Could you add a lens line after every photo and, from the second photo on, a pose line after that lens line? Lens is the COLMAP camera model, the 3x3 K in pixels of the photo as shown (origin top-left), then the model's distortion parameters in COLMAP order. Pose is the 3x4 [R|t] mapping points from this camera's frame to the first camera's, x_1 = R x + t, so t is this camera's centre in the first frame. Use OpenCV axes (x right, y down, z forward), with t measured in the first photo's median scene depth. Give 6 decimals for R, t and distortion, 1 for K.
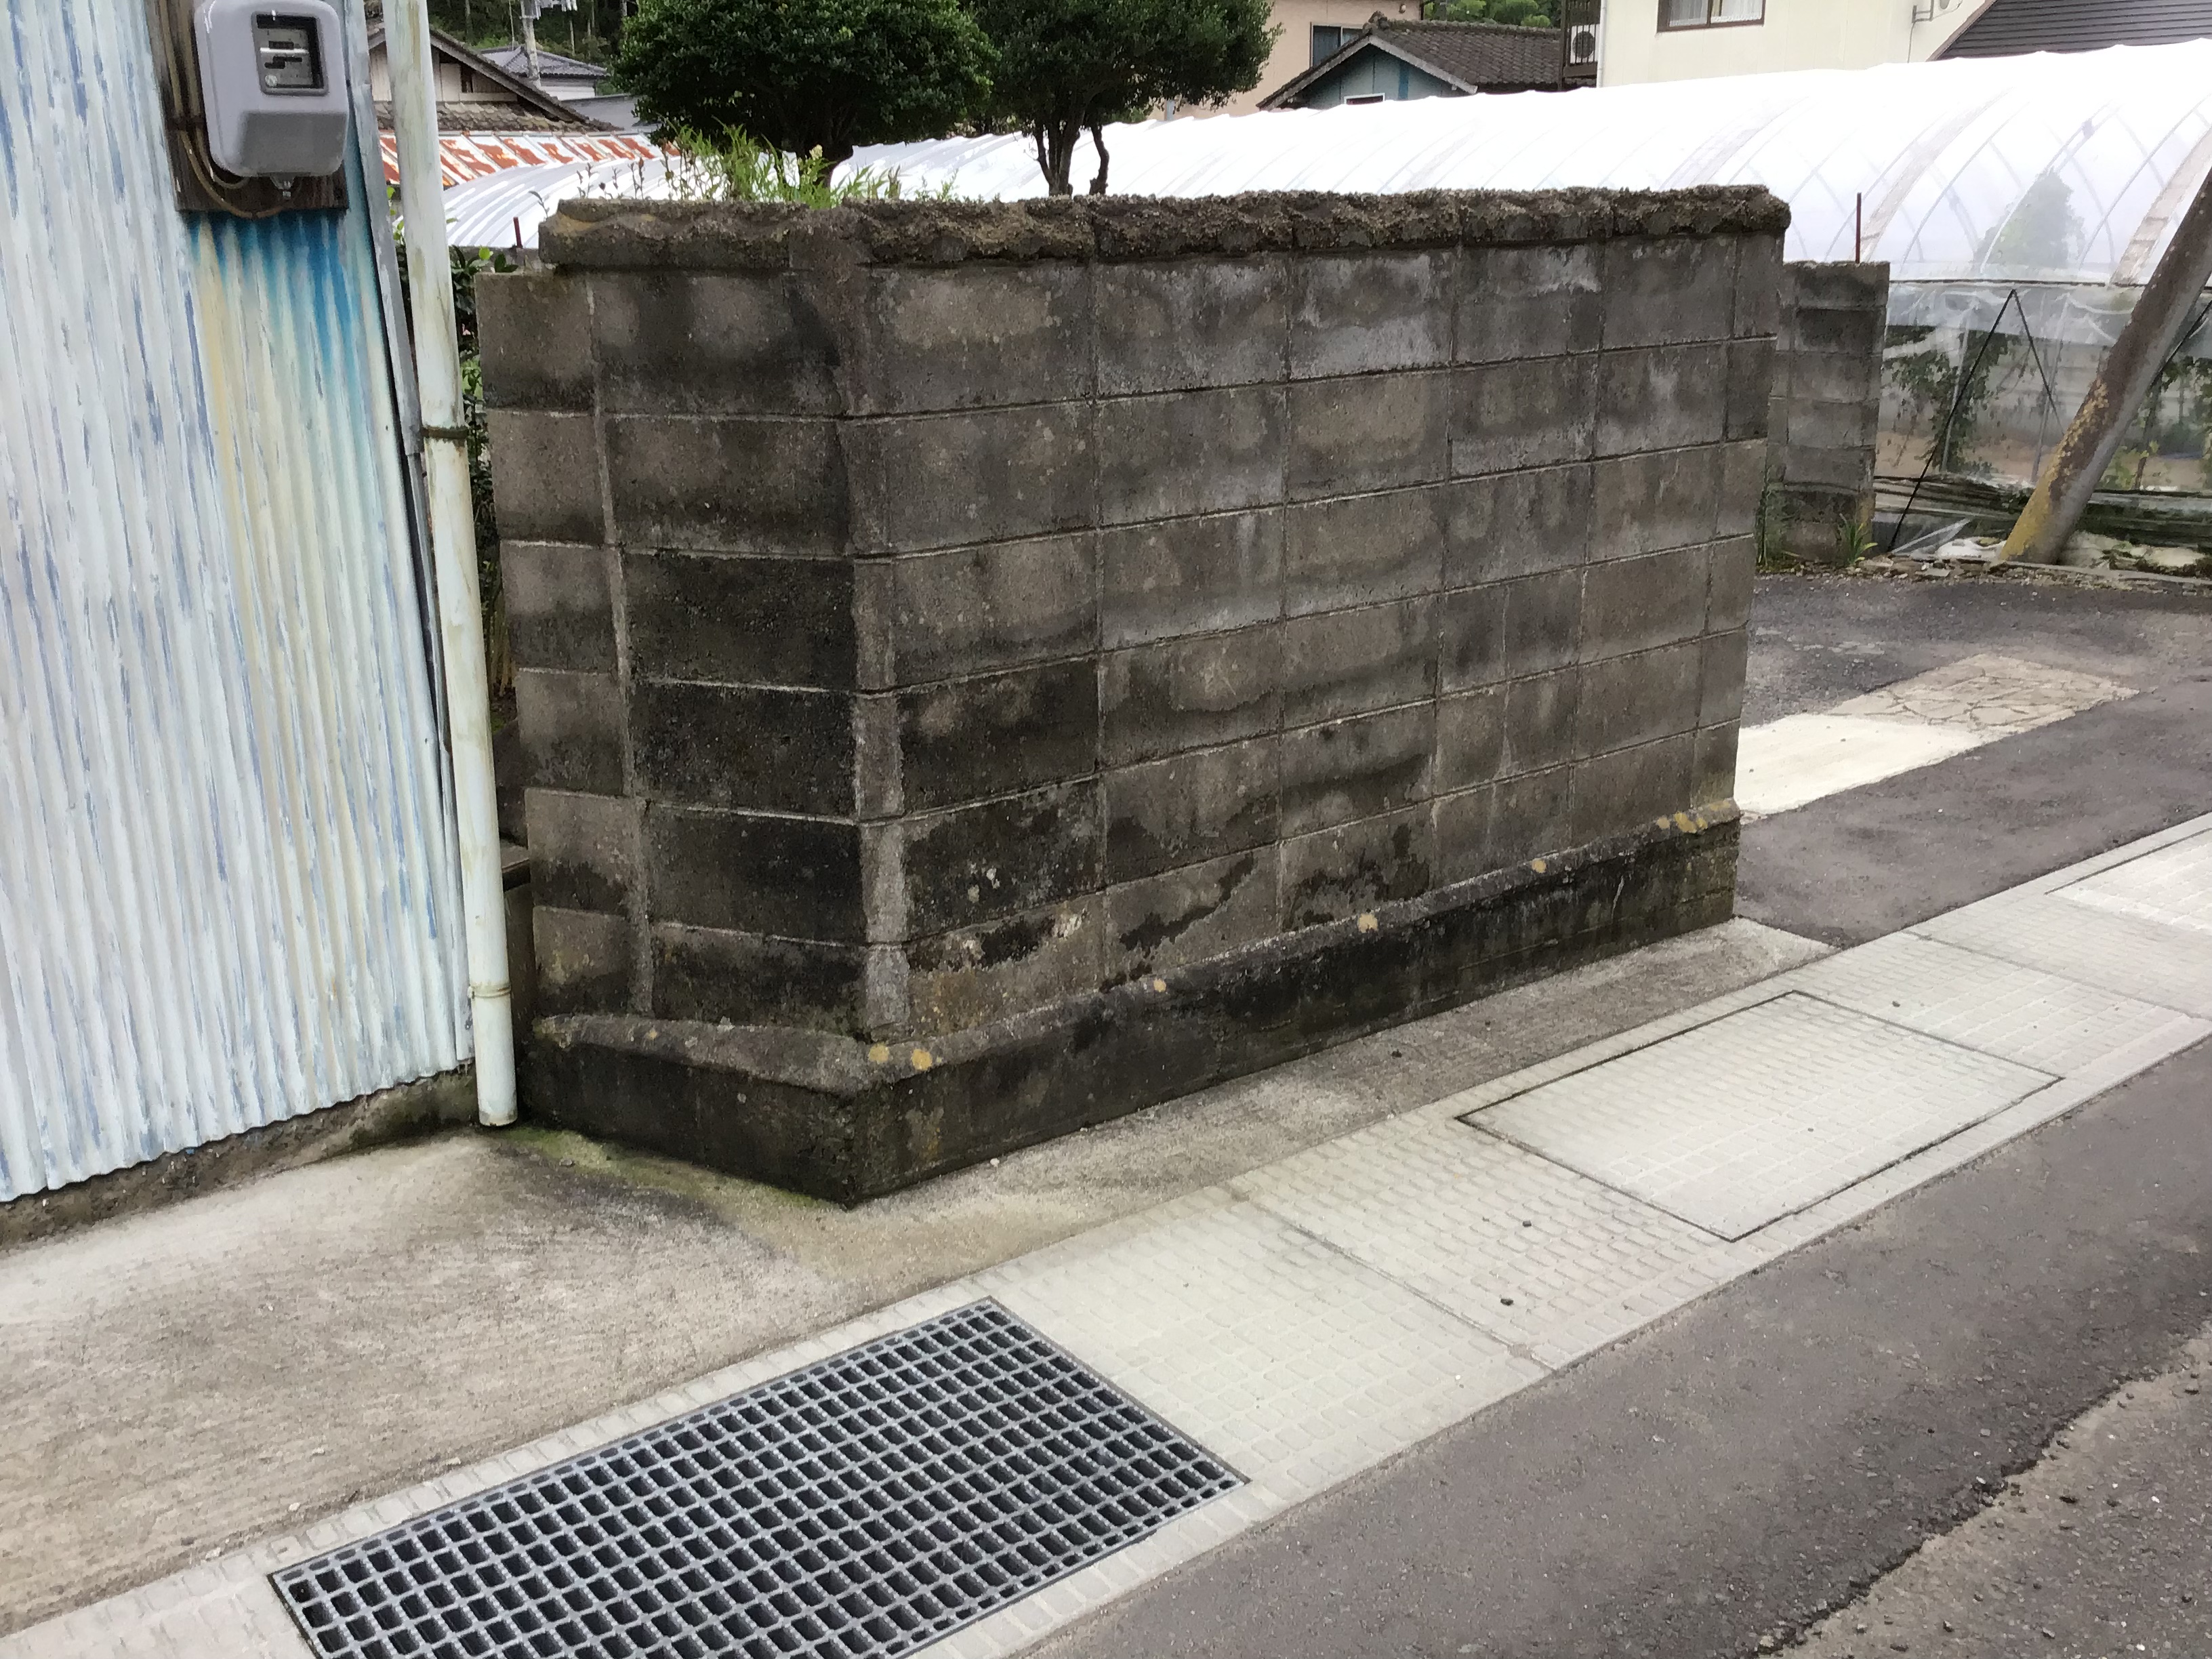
lens RADIAL K [[2027.3, 0, 1109.3], [0, 2027.3, 809.1], [0, 0, 1]] dist [0.127271, -0.263932]
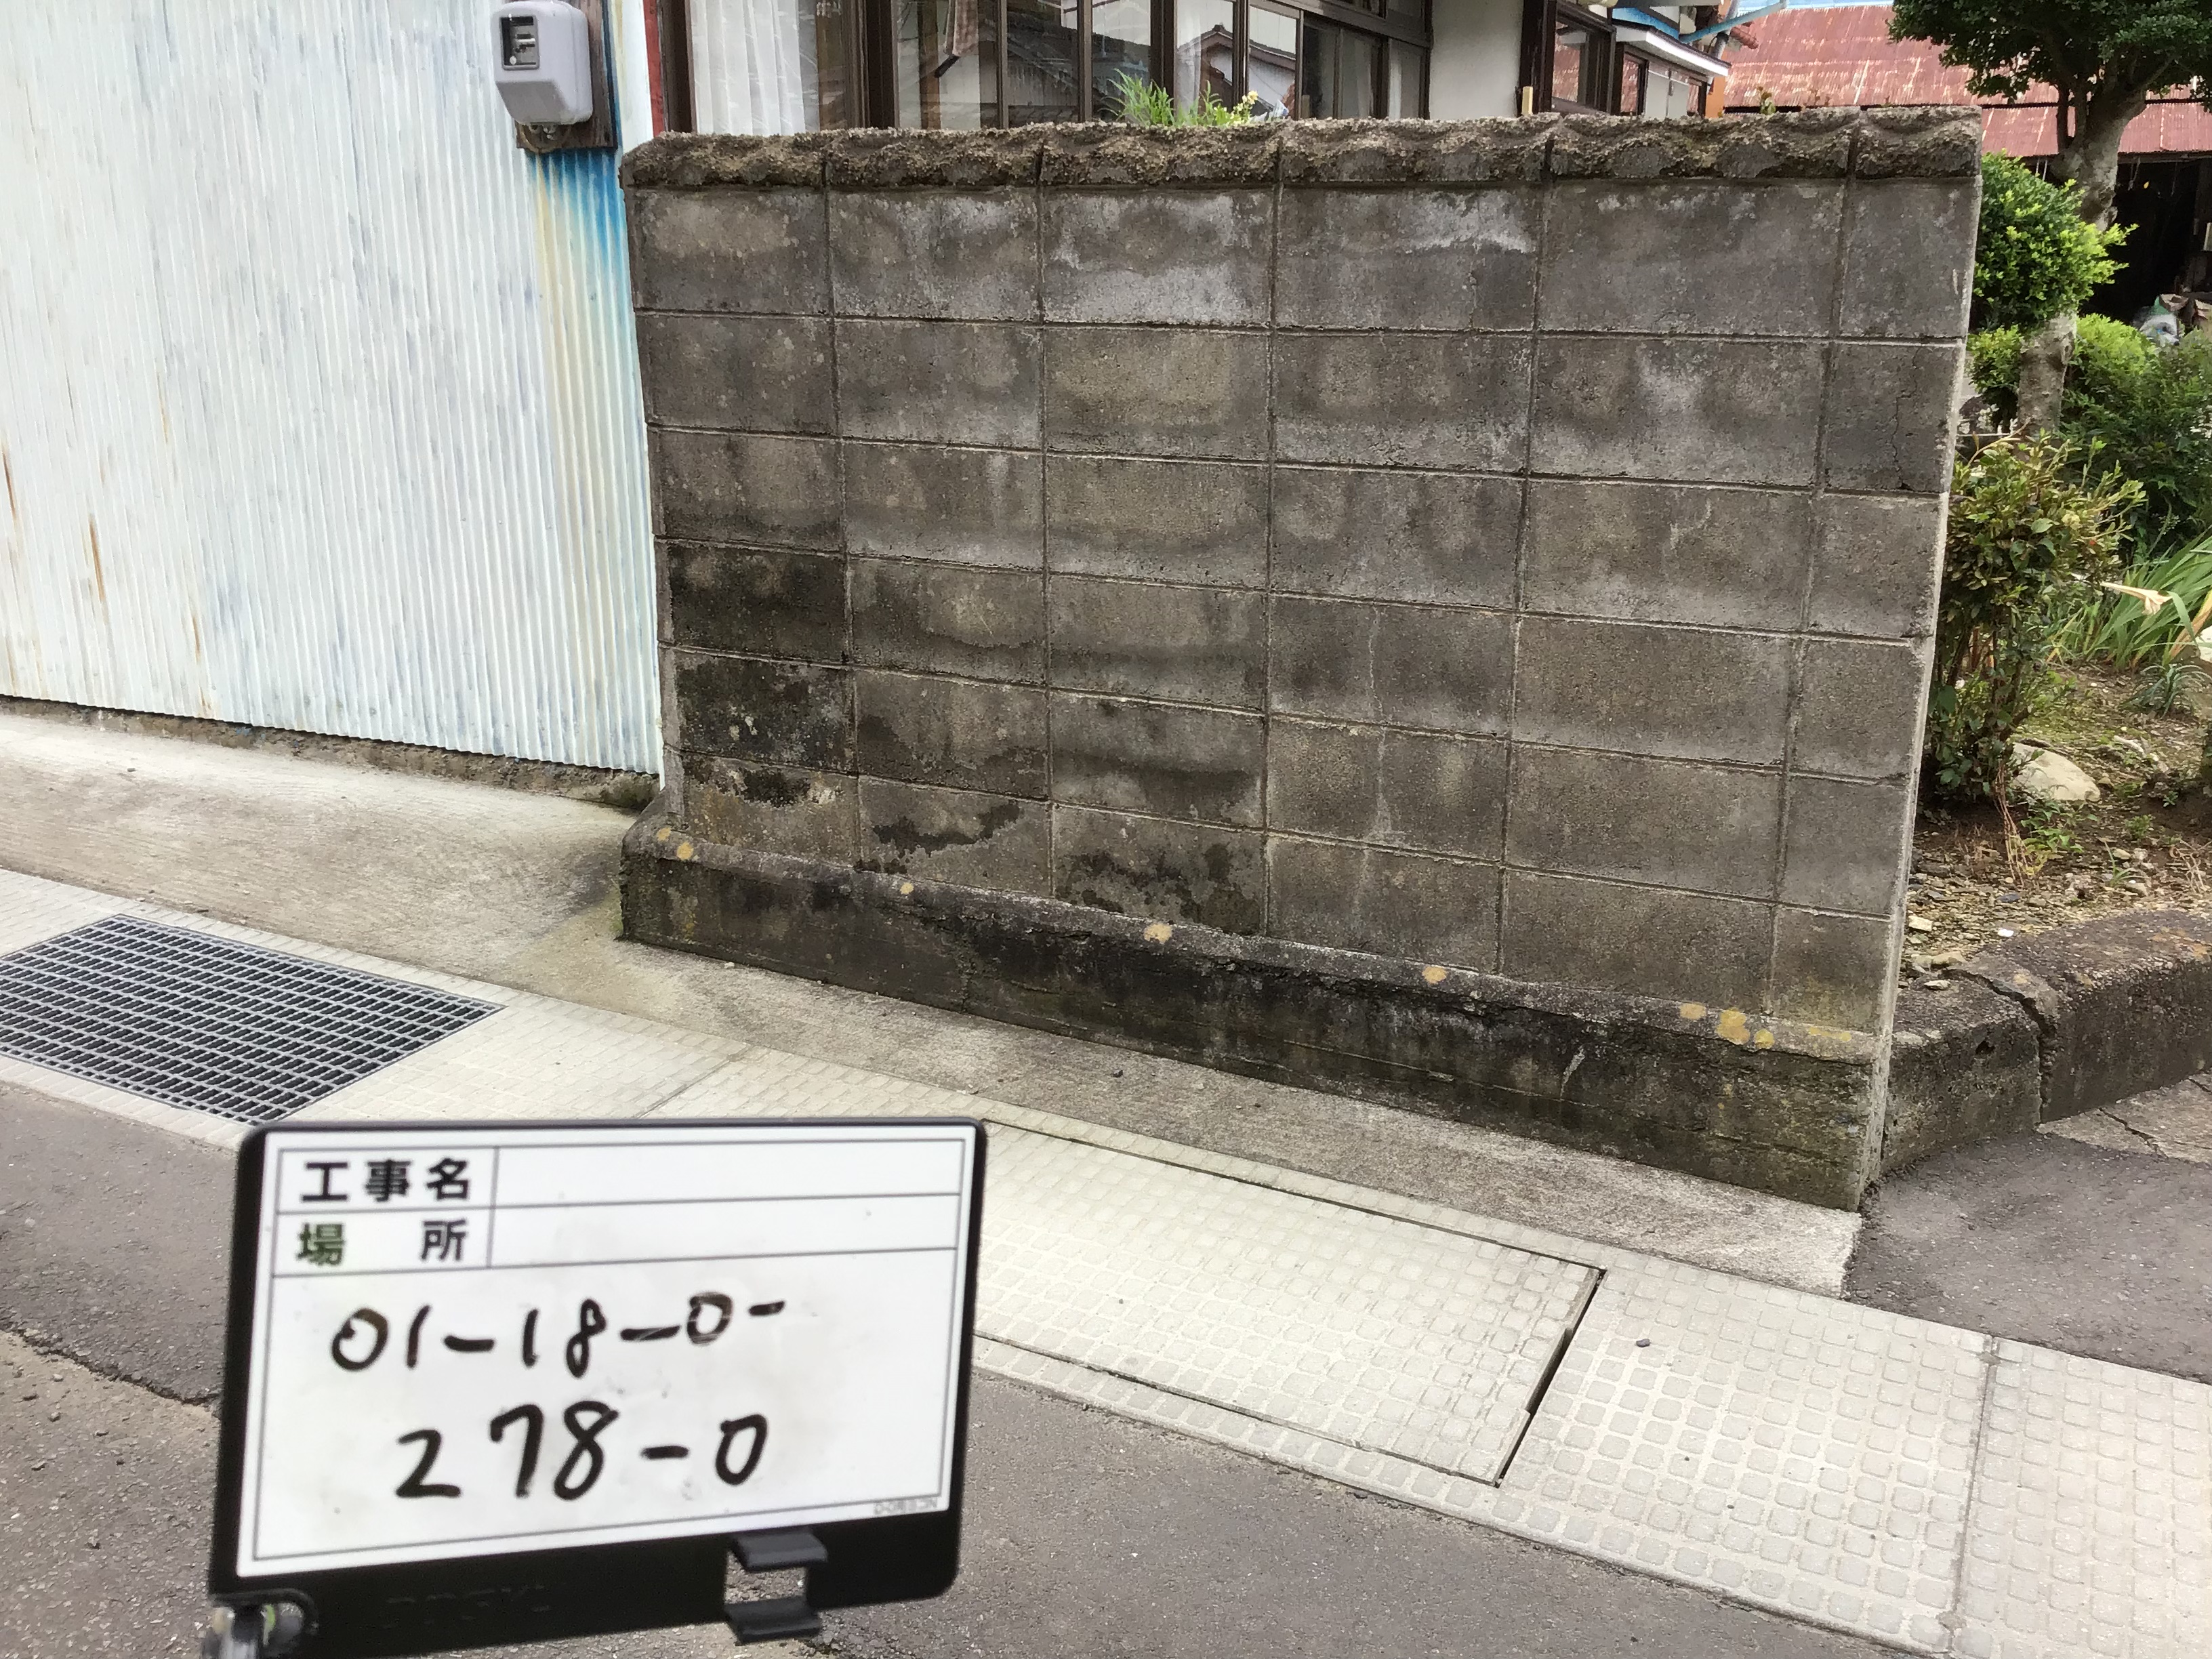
lens RADIAL K [[2027.3, 0, 1109.3], [0, 2027.3, 809.1], [0, 0, 1]] dist [0.127271, -0.263932]
pose [[0.422363, 0.271216, -0.864900, 0.978283], [-0.260924, 0.950177, 0.170538, -0.160689], [0.868060, 0.153644, 0.472086, 0.594663]]
